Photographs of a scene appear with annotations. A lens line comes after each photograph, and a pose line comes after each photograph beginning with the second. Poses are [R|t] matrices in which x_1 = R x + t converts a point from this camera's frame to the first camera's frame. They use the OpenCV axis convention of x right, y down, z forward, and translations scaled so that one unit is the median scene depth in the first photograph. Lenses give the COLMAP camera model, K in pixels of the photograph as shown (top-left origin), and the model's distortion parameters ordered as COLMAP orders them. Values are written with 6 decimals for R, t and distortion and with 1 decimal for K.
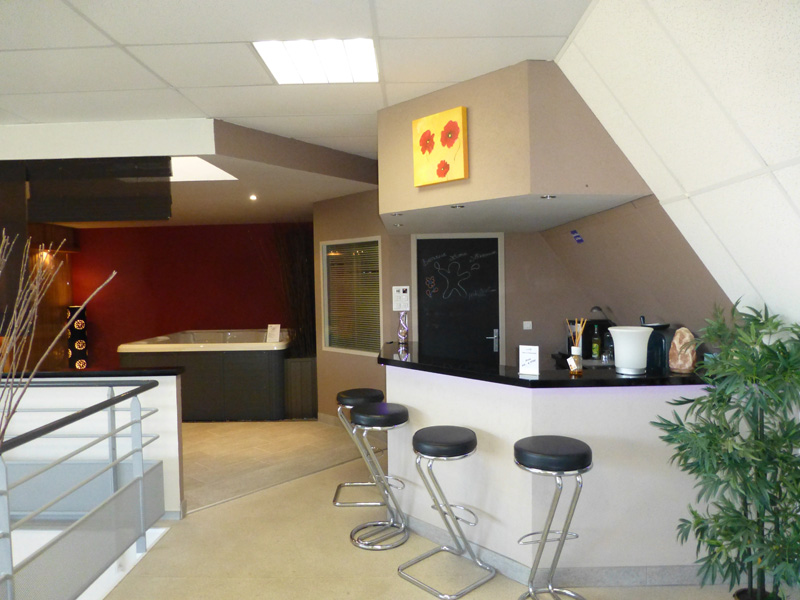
lens RADIAL K [[580.2, 0, 396.6], [0, 580.2, 301.1], [0, 0, 1]] dist [-0.029654, 0.011087]
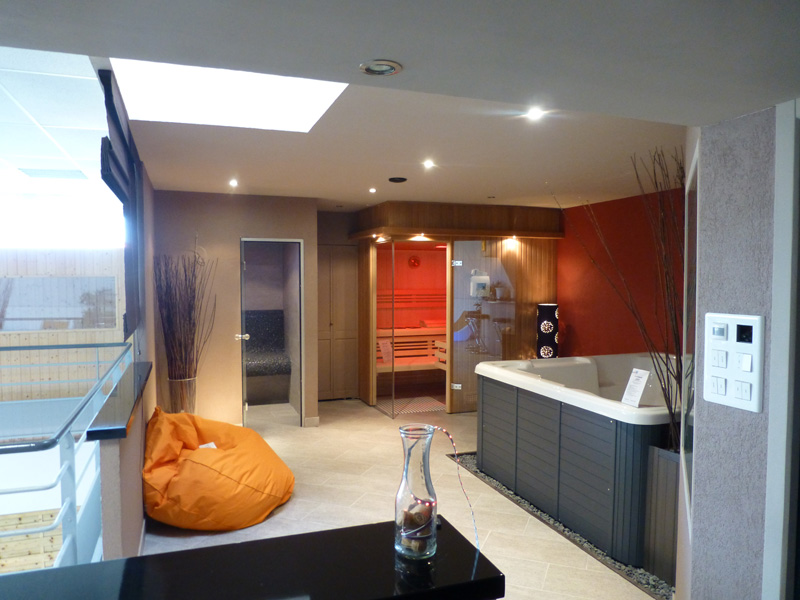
lens RADIAL K [[580.2, 0, 397.9], [0, 580.2, 299.4], [0, 0, 1]] dist [-0.029654, 0.011087]
pose [[0.370626, 0.054755, -0.927167, 0.311083], [-0.041268, 0.998246, 0.042456, -0.059874], [0.927865, 0.022527, 0.372236, 1.224623]]
